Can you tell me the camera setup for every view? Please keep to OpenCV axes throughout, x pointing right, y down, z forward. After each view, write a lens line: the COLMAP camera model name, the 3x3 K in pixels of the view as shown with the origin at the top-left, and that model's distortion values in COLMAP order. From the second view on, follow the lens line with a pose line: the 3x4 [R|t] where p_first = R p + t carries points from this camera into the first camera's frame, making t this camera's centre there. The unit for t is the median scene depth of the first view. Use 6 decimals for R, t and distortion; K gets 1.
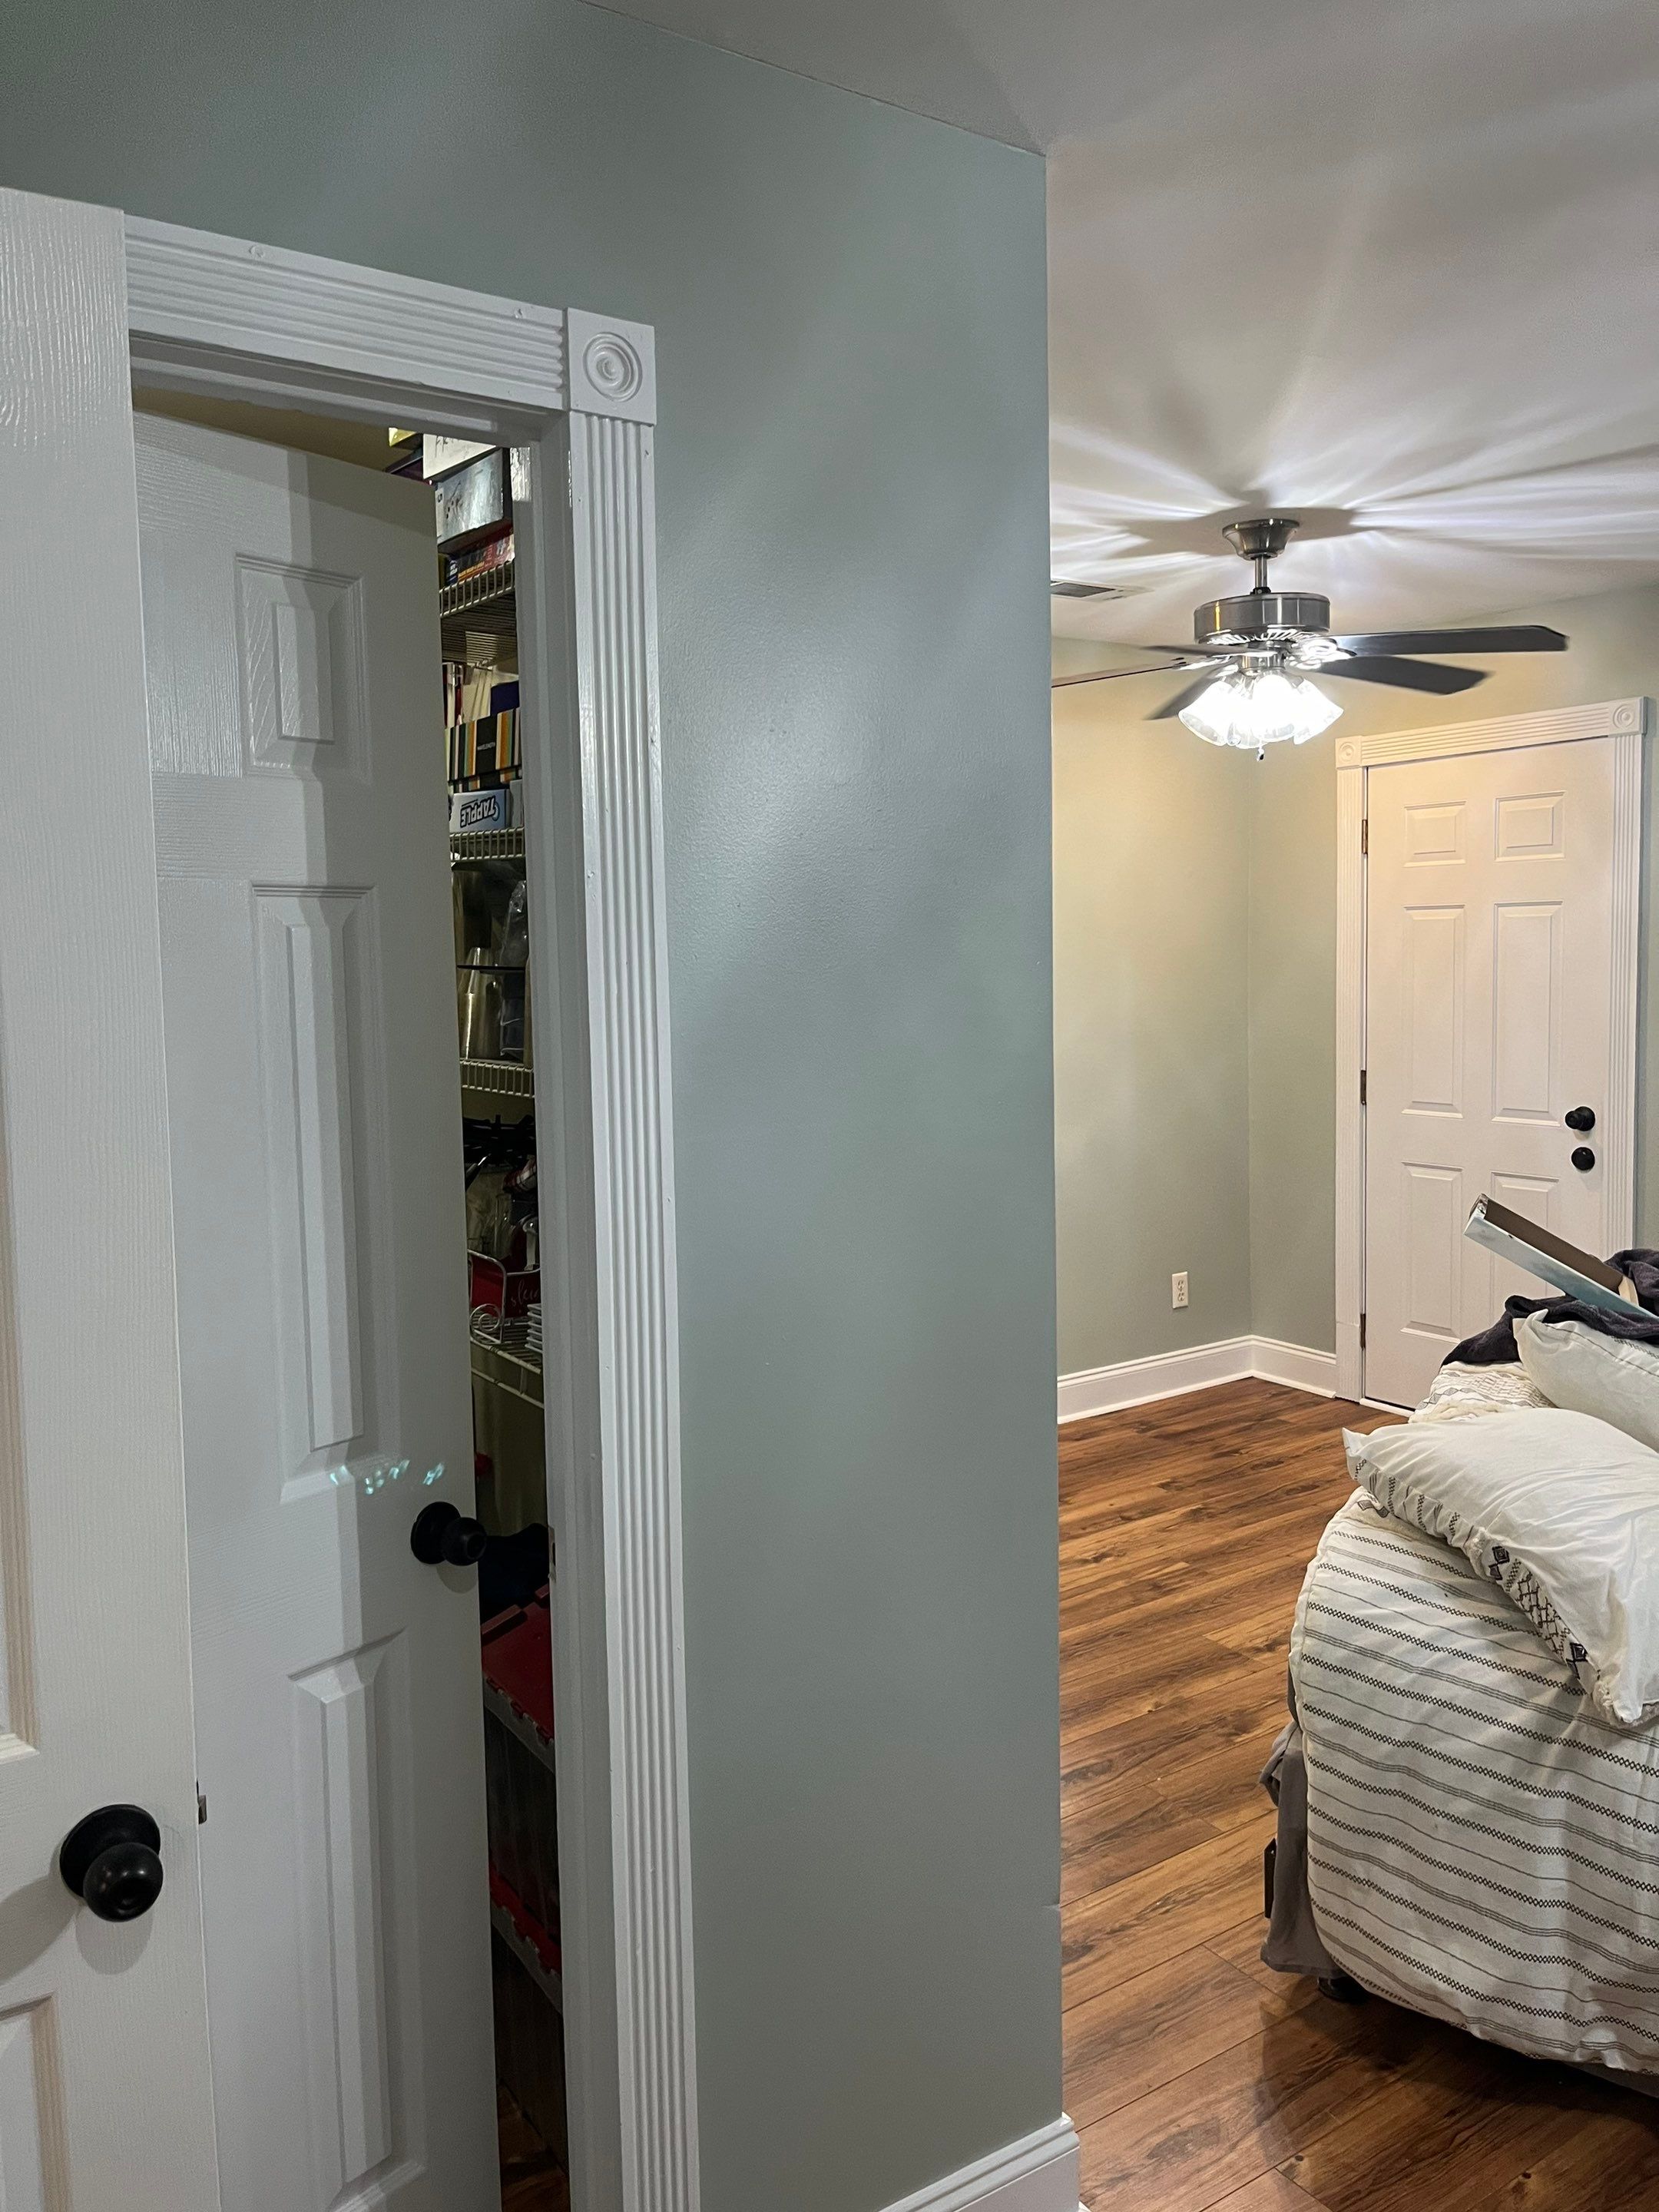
lens RADIAL K [[1673.5, 0, 832.9], [0, 1673.5, 1077.6], [0, 0, 1]] dist [0.055001, -0.087424]
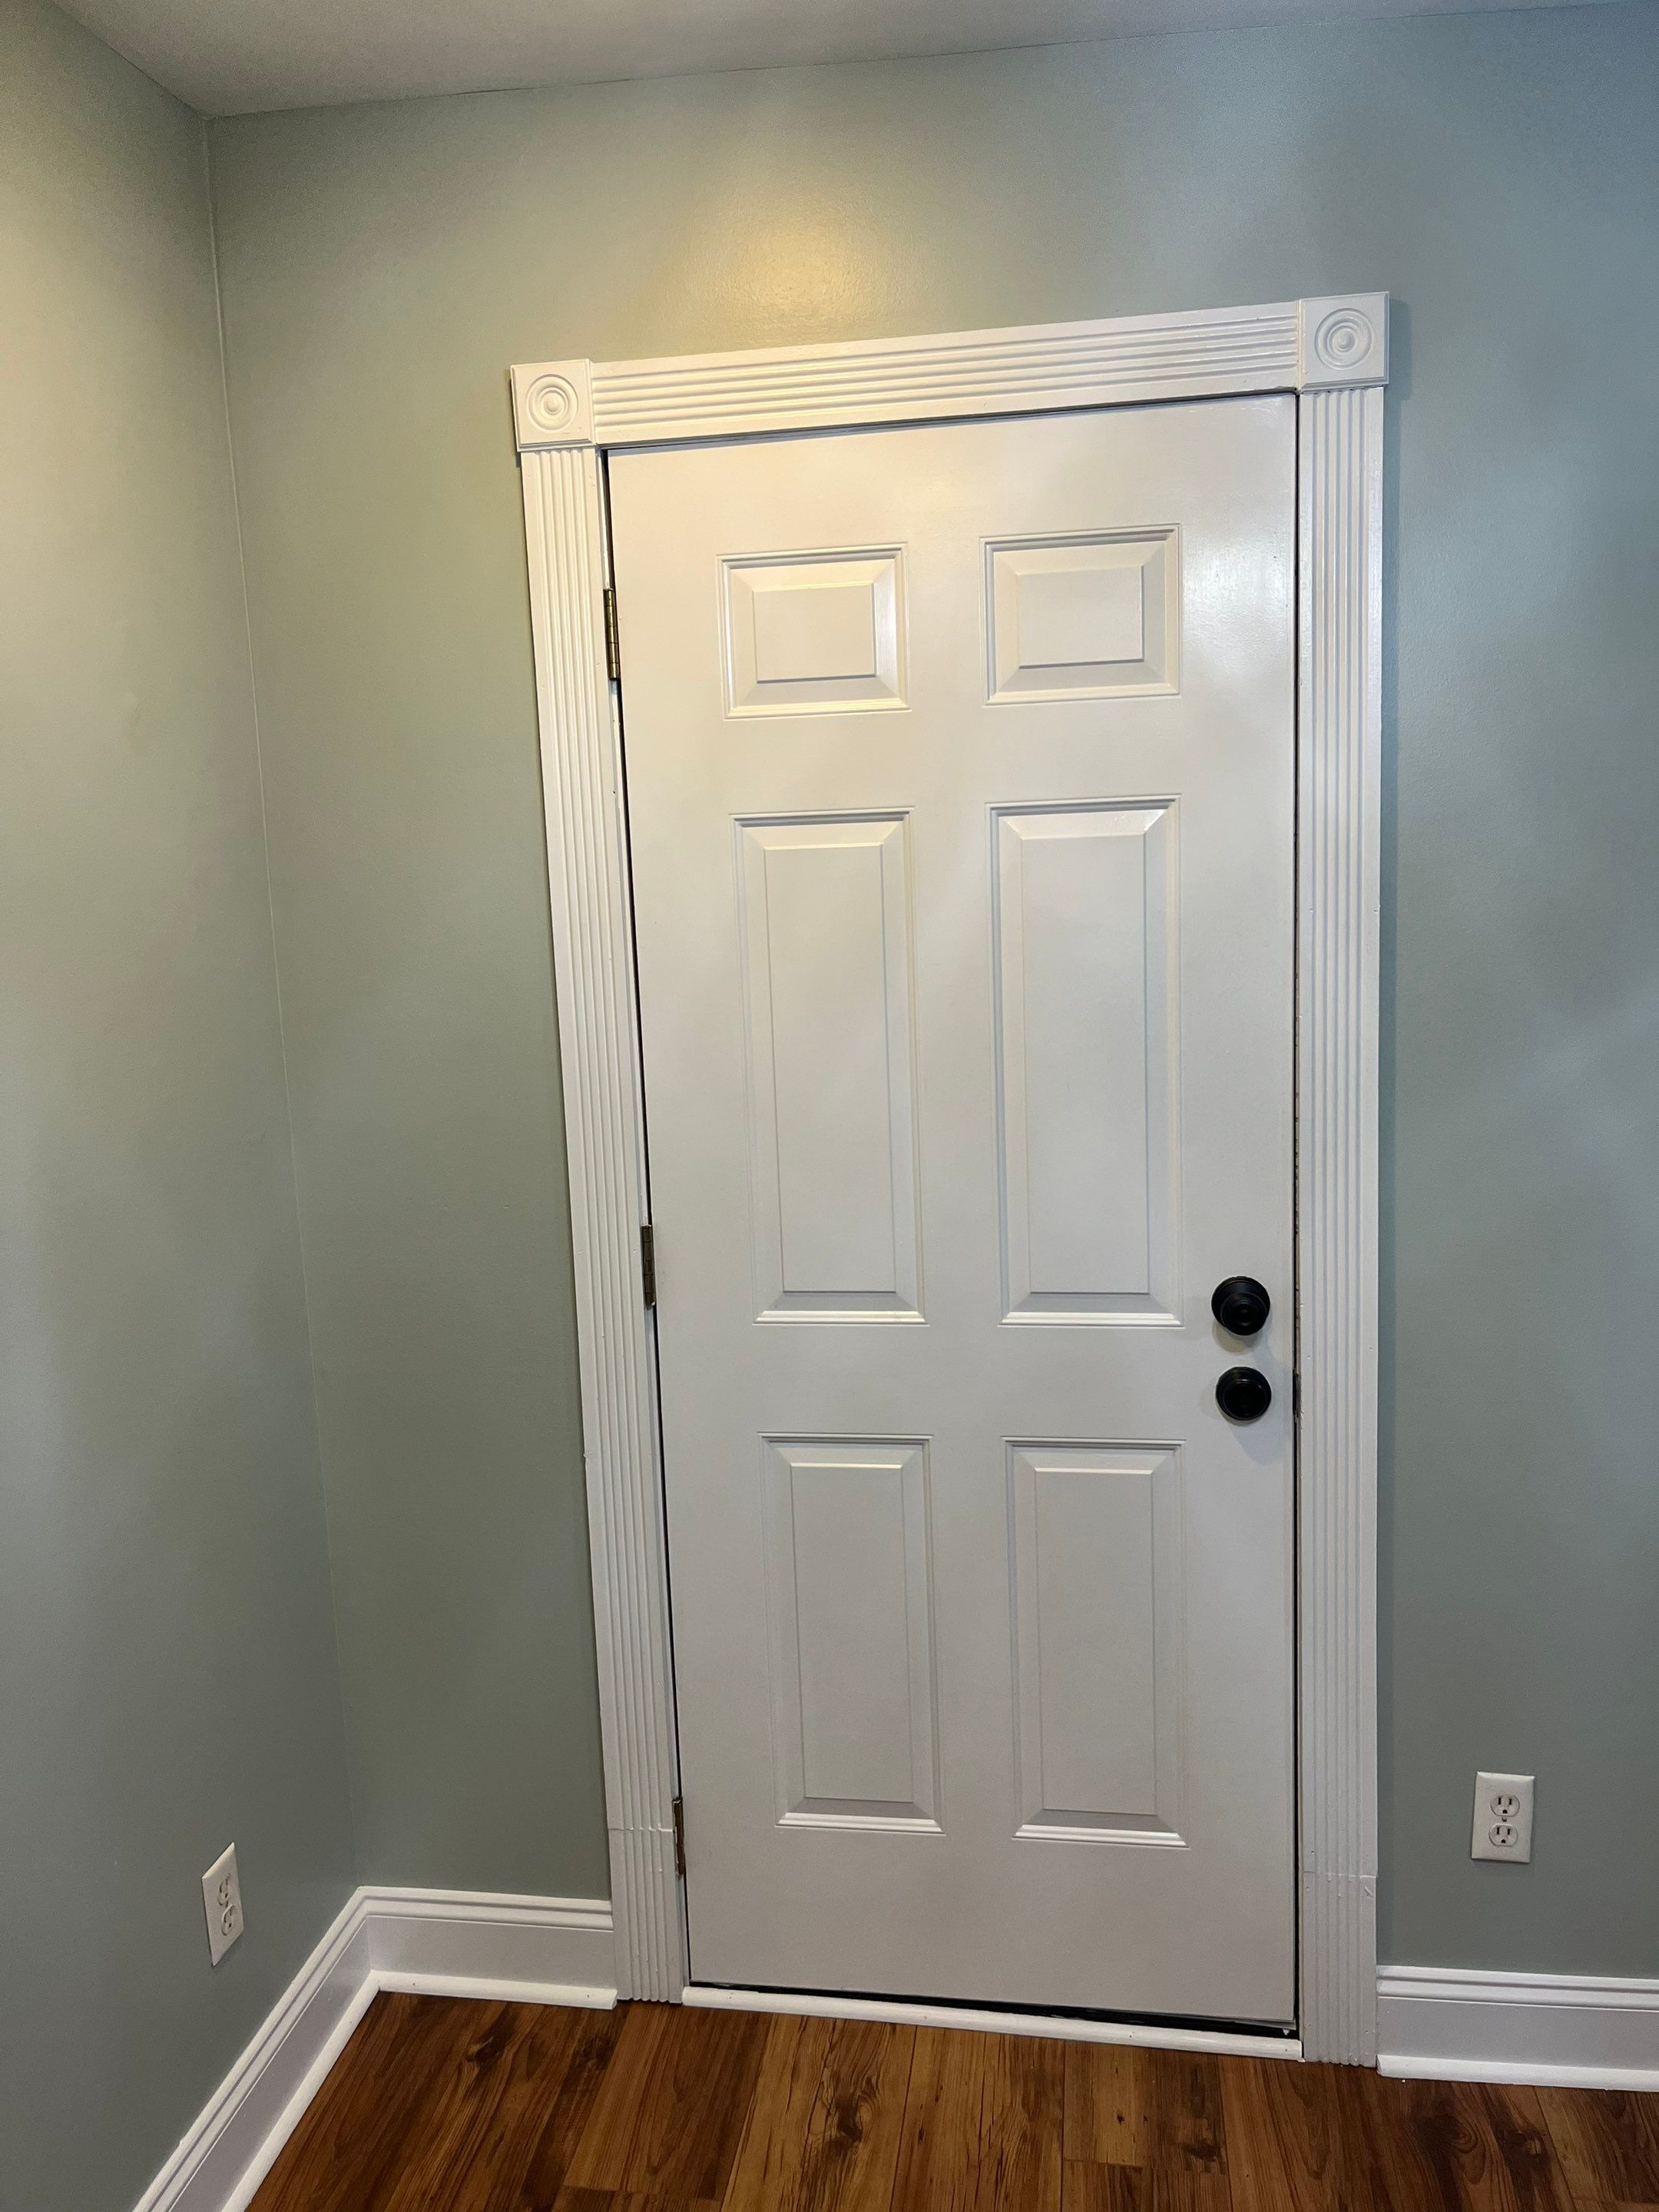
lens RADIAL K [[1673.5, 0, 832.0], [0, 1673.5, 1103.0], [0, 0, 1]] dist [0.055001, -0.087424]
pose [[0.686861, -0.110635, 0.718319, 0.065230], [0.082967, 0.993821, 0.073734, -0.064853], [-0.722038, 0.008952, 0.691796, 0.744562]]
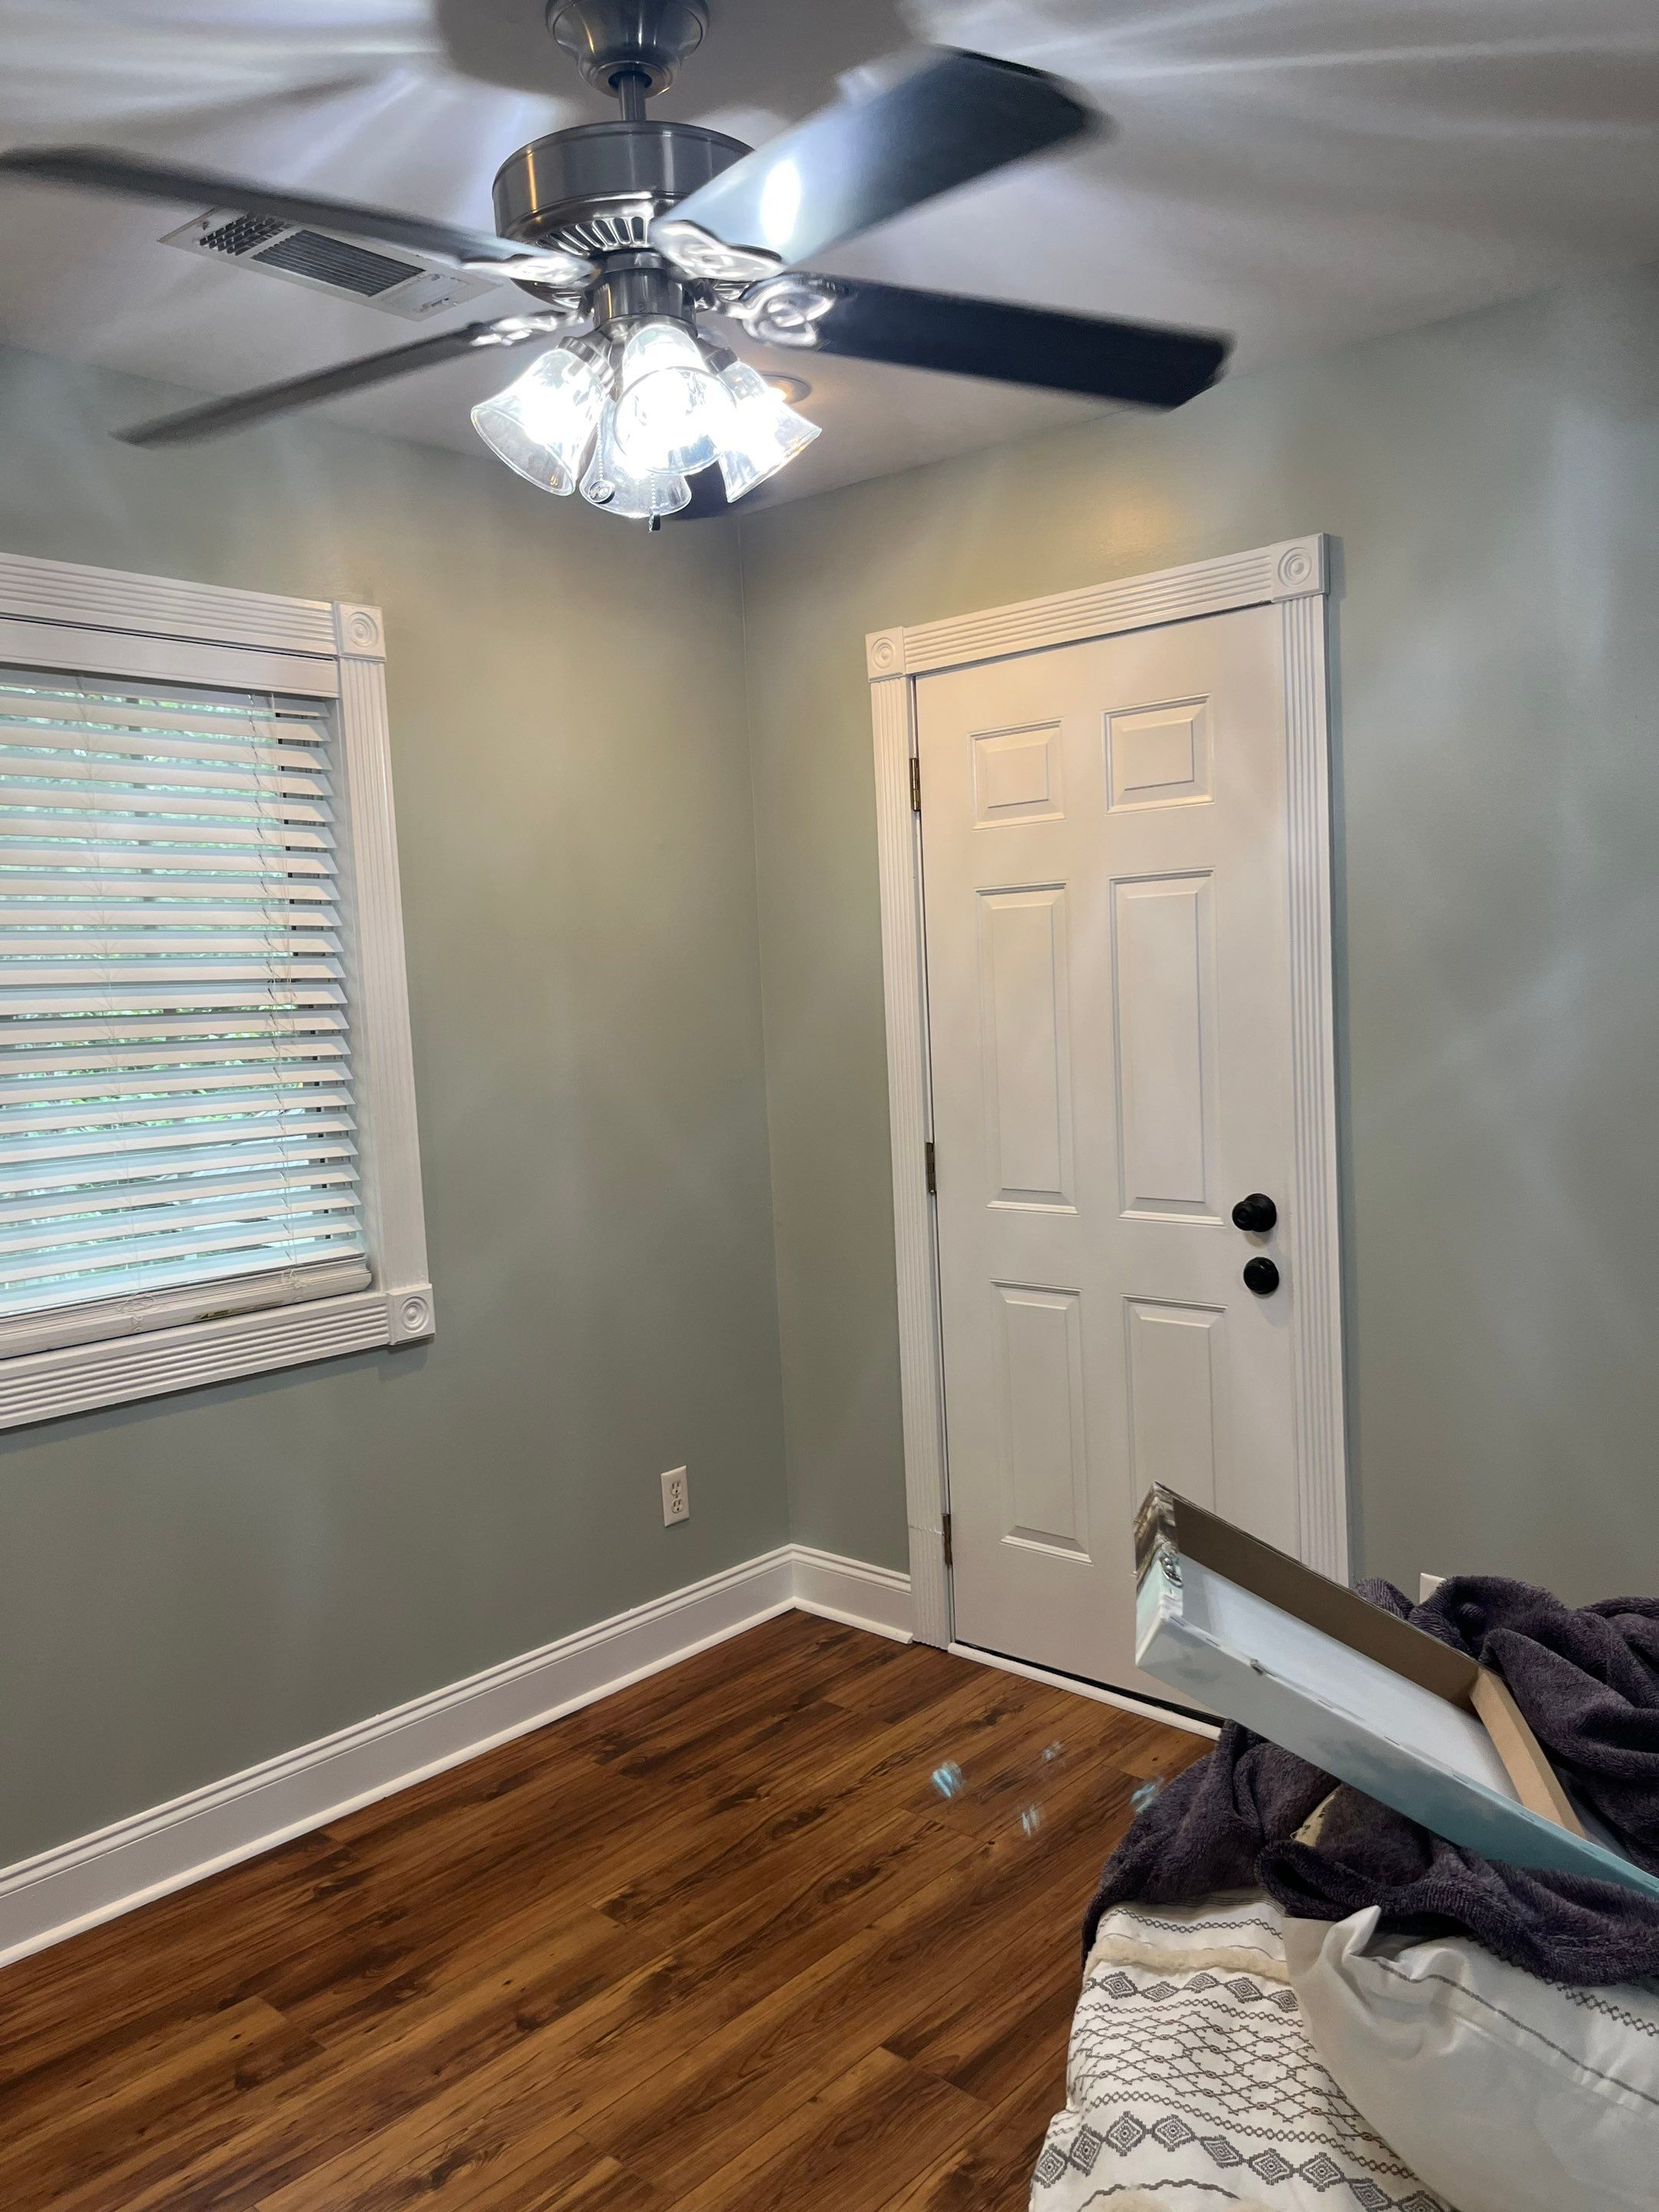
lens RADIAL K [[1673.5, 0, 834.9], [0, 1673.5, 1099.8], [0, 0, 1]] dist [0.055001, -0.087424]
pose [[0.973099, -0.041247, 0.226664, 0.143587], [0.044260, 0.998986, -0.008223, -0.018889], [-0.226095, 0.018034, 0.973938, 0.404951]]
